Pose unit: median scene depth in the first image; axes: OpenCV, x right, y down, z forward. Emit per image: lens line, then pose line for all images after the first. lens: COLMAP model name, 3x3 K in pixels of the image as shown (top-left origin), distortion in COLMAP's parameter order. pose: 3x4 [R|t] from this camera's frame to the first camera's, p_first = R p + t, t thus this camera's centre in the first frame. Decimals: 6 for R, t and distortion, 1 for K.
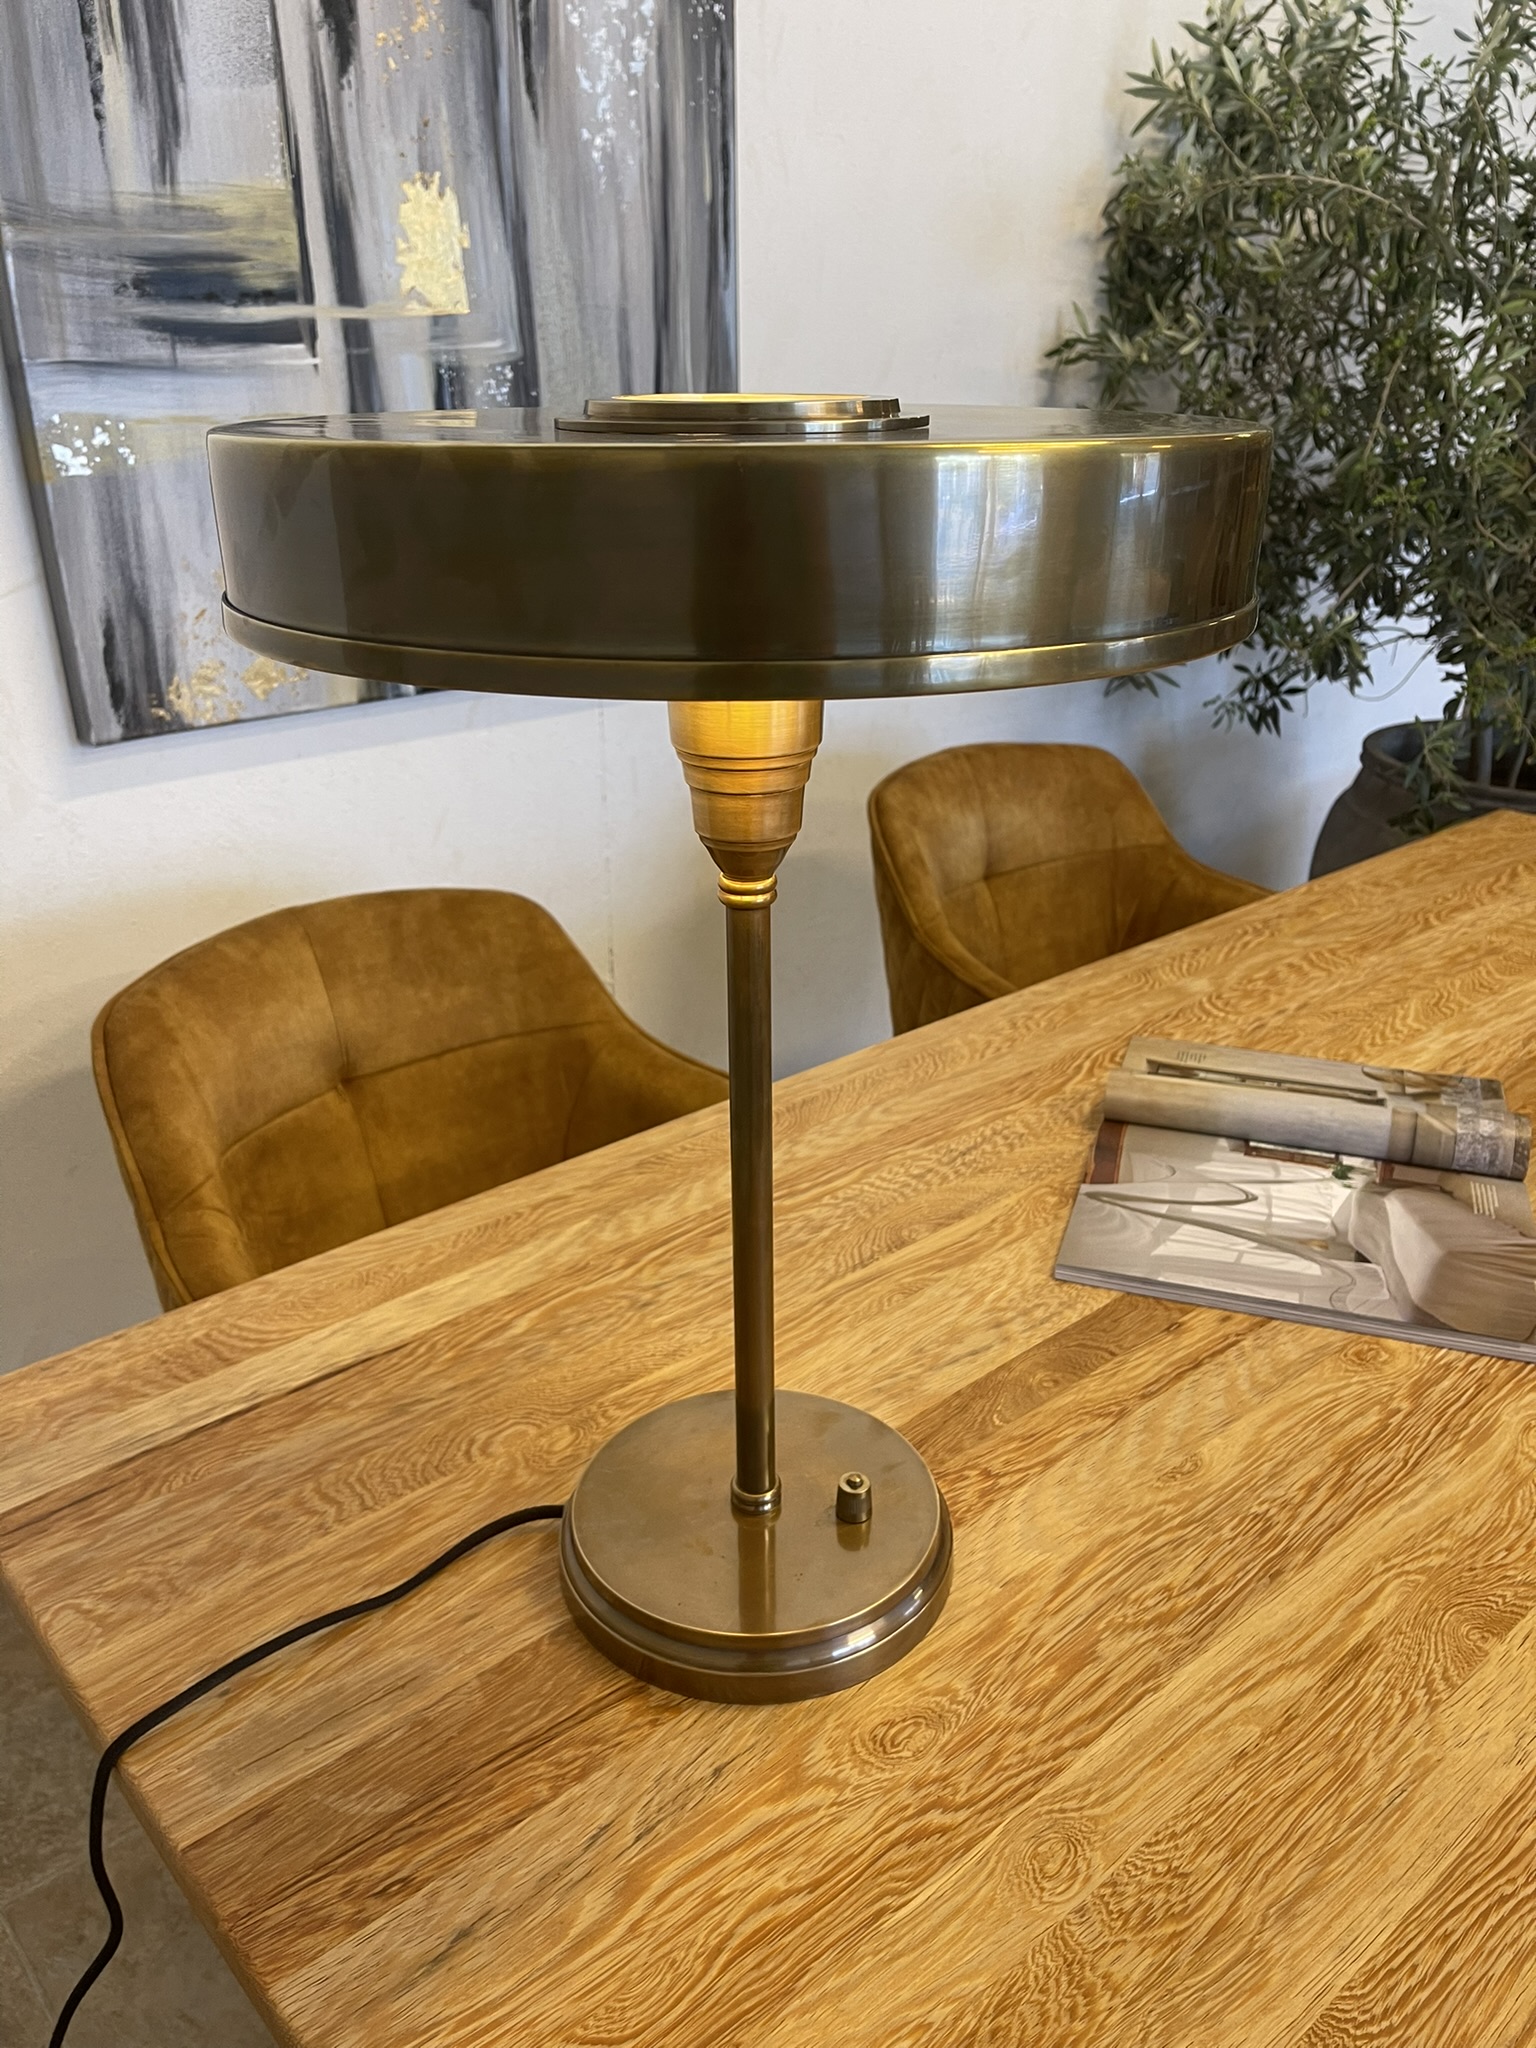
lens RADIAL K [[1599.4, 0, 771.8], [0, 1599.4, 1026.7], [0, 0, 1]] dist [0.068951, -0.113577]
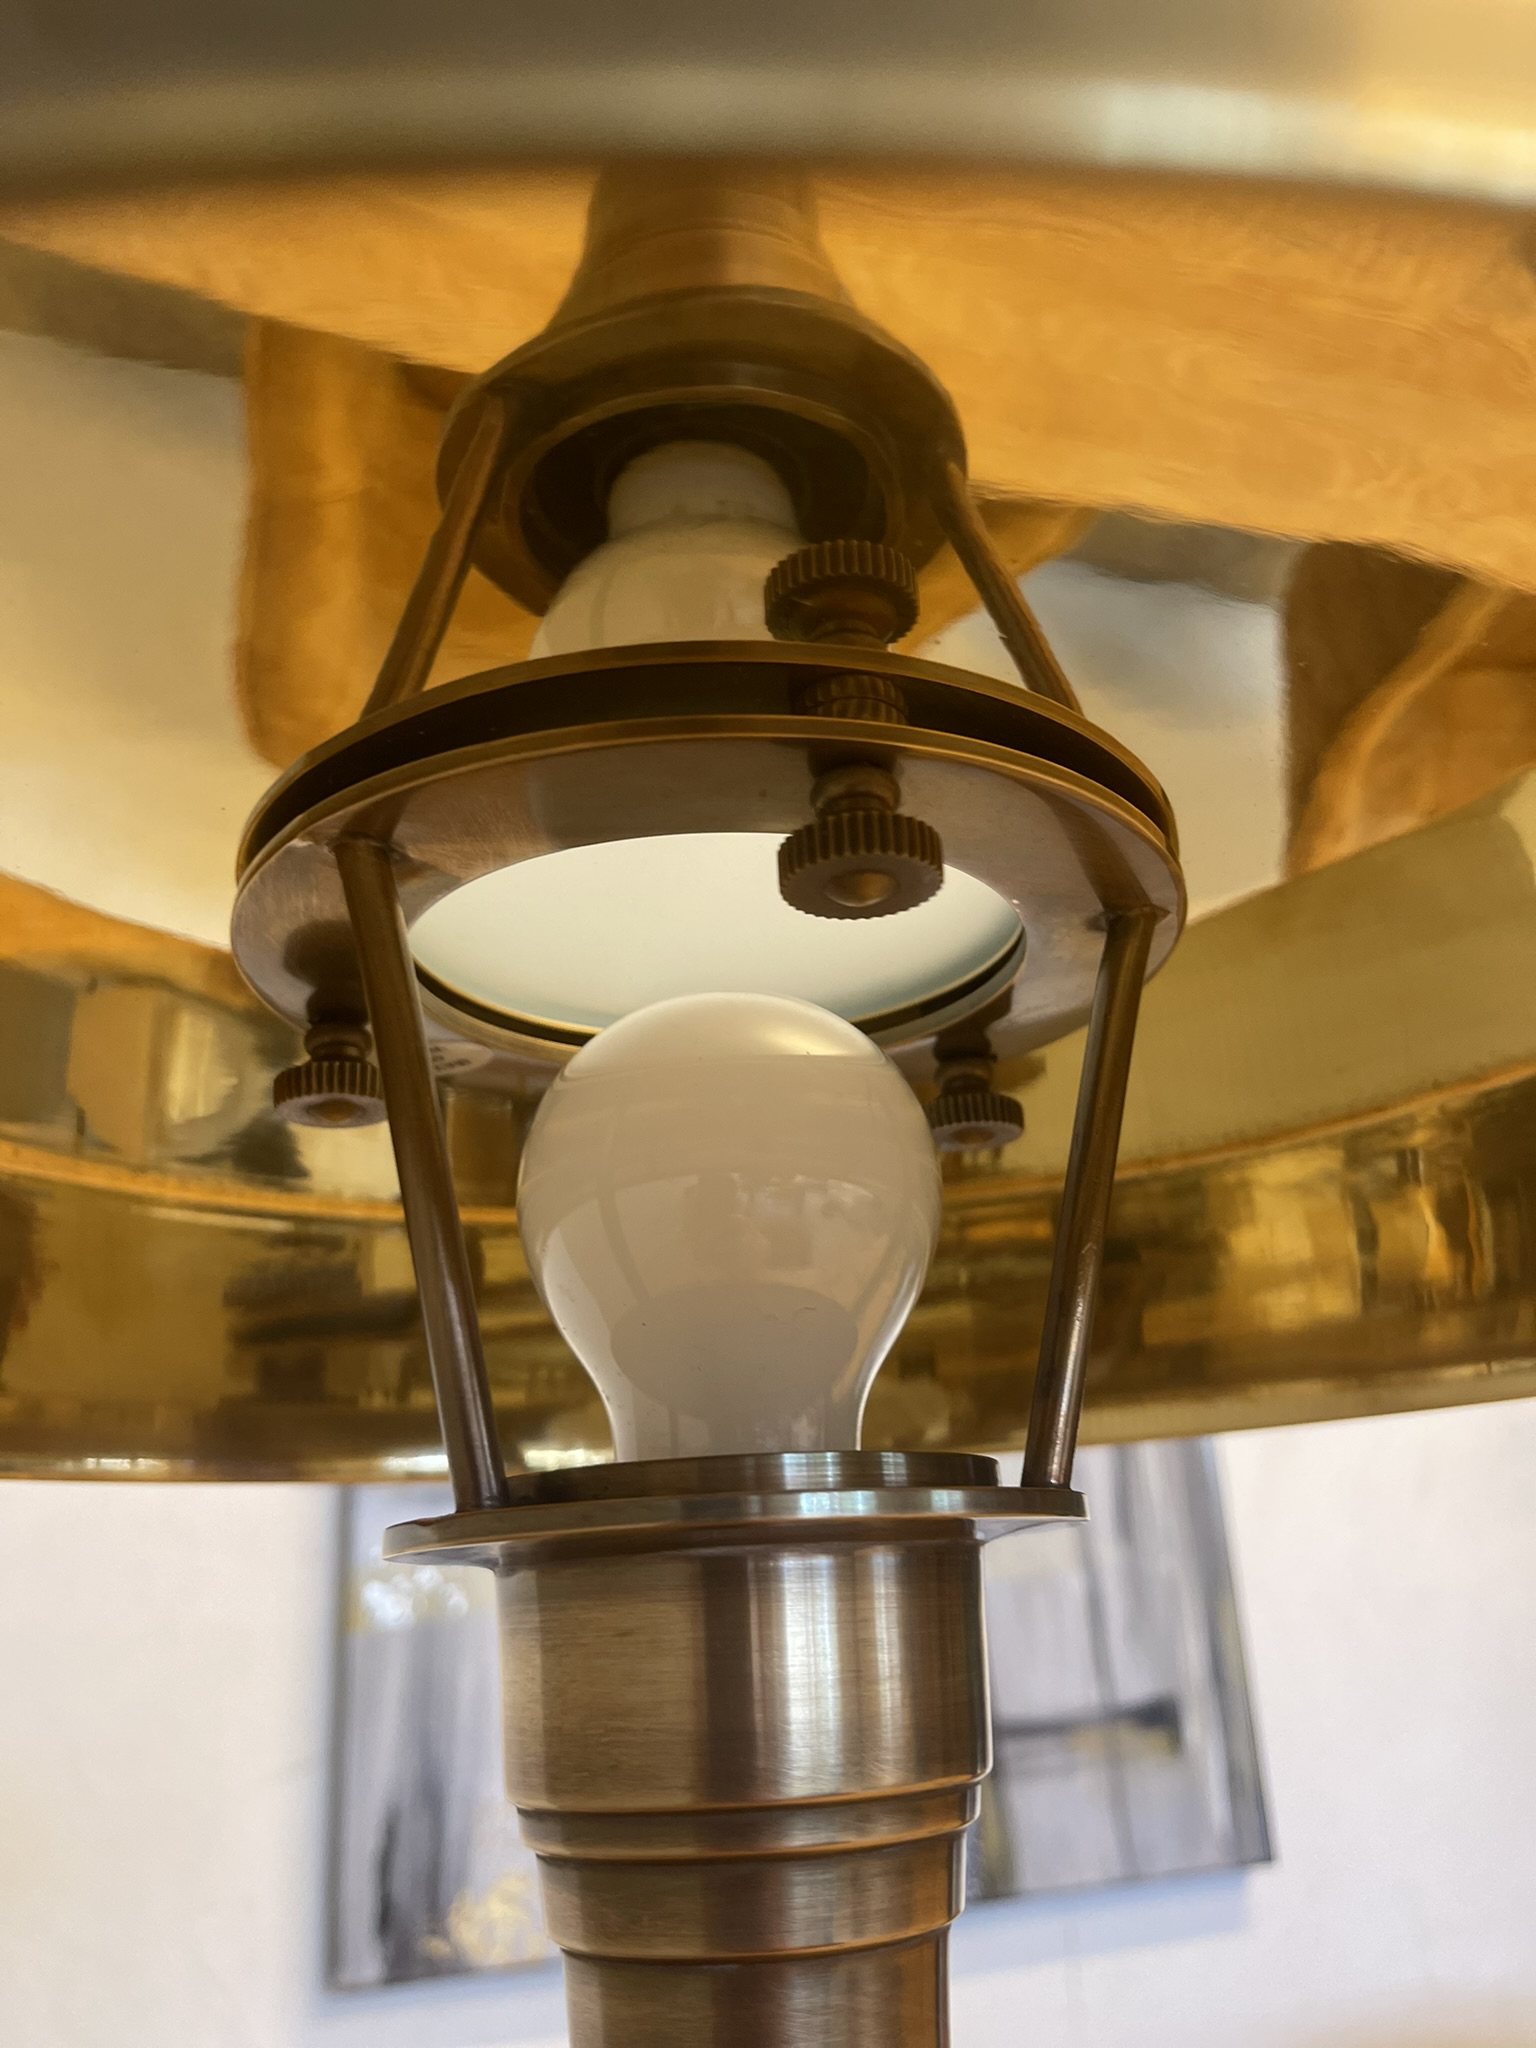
lens RADIAL K [[1632.1, 0, 768.0], [0, 1632.1, 1024.0], [0, 0, 1]] dist [-0.048409, 0.060034]
pose [[0.945824, -0.149401, -0.288265, 0.070606], [-0.085125, 0.742679, -0.664215, -0.057646], [0.313323, 0.652769, 0.689726, 0.504981]]
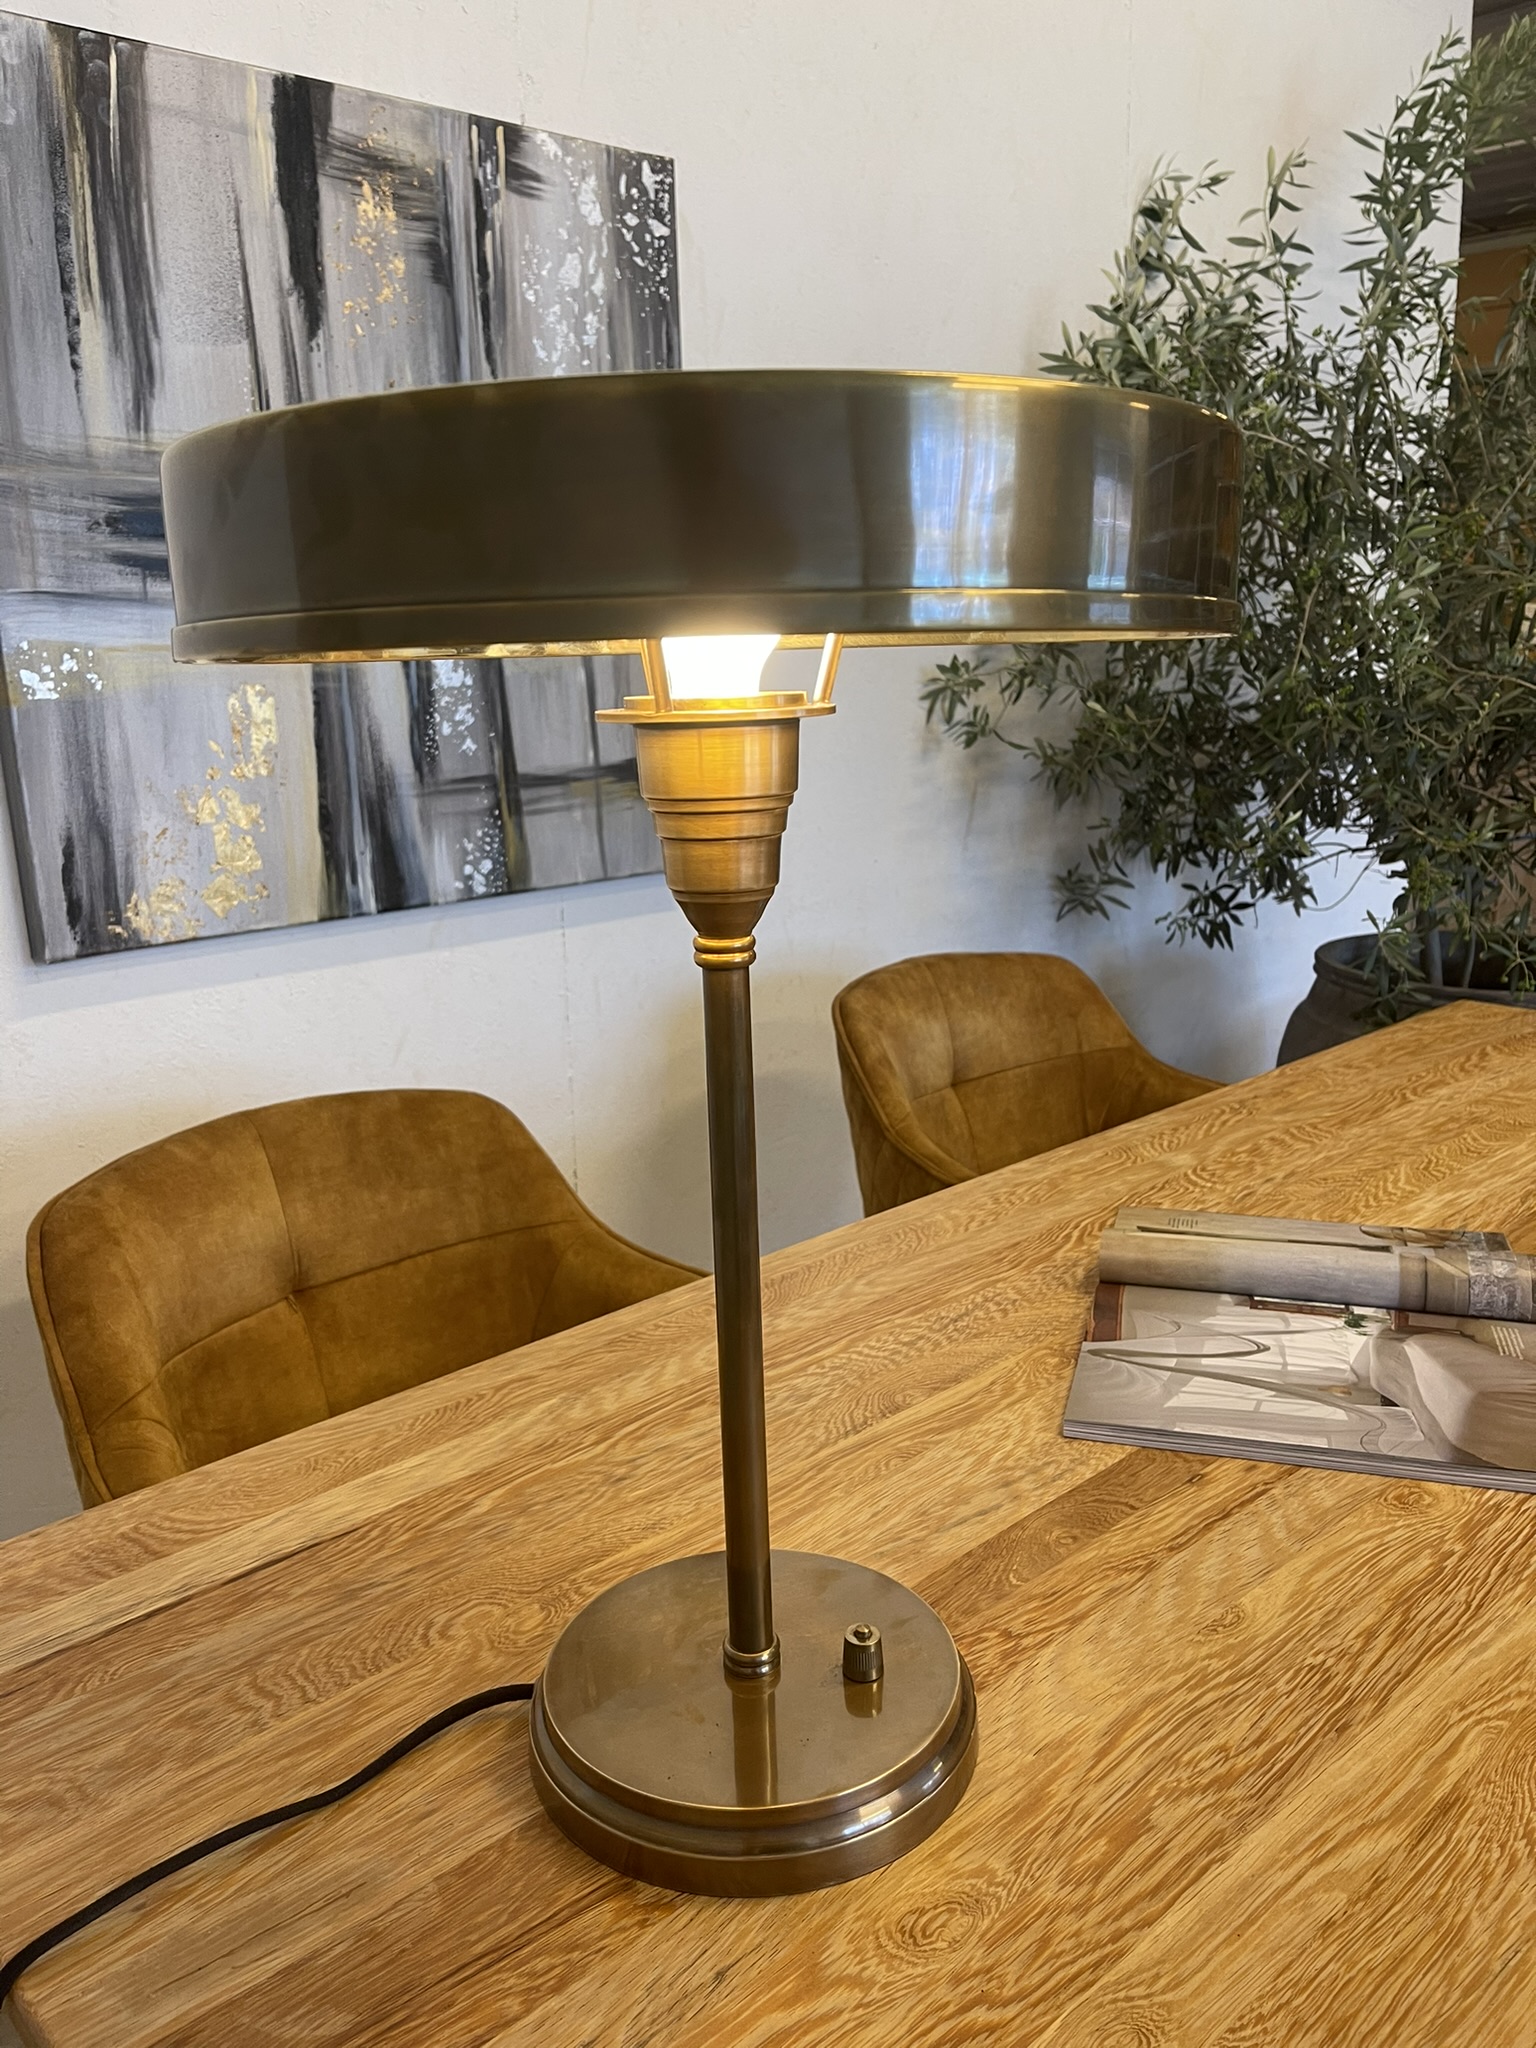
lens RADIAL K [[1591.4, 0, 767.7], [0, 1591.4, 1014.0], [0, 0, 1]] dist [0.063913, -0.098516]
pose [[0.999212, -0.030975, 0.024817, -0.010829], [0.034986, 0.982643, -0.182178, 0.094355], [-0.018743, 0.182903, 0.982952, 0.062411]]
